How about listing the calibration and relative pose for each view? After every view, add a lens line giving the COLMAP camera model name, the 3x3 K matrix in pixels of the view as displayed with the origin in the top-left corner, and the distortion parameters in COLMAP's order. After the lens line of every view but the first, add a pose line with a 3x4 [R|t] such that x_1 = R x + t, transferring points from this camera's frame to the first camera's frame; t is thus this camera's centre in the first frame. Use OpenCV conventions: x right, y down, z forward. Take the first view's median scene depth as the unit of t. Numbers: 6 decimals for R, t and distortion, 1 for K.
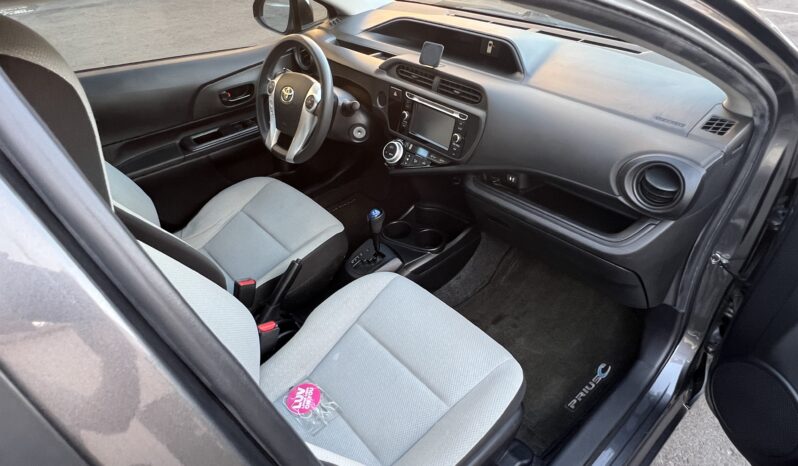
lens RADIAL K [[459.0, 0, 399.0], [0, 459.0, 233.0], [0, 0, 1]] dist [-0.000276, -0.001169]
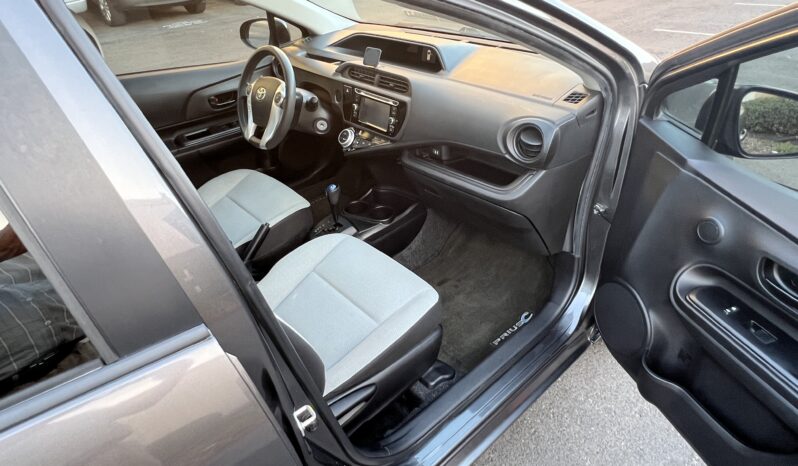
lens RADIAL K [[463.9, 0, 399.0], [0, 463.9, 233.0], [0, 0, 1]] dist [-0.000828, -0.000316]
pose [[0.999839, -0.014424, -0.010698, 0.140602], [0.013627, 0.997372, -0.071154, 0.171703], [0.011696, 0.070997, 0.997408, -0.219272]]
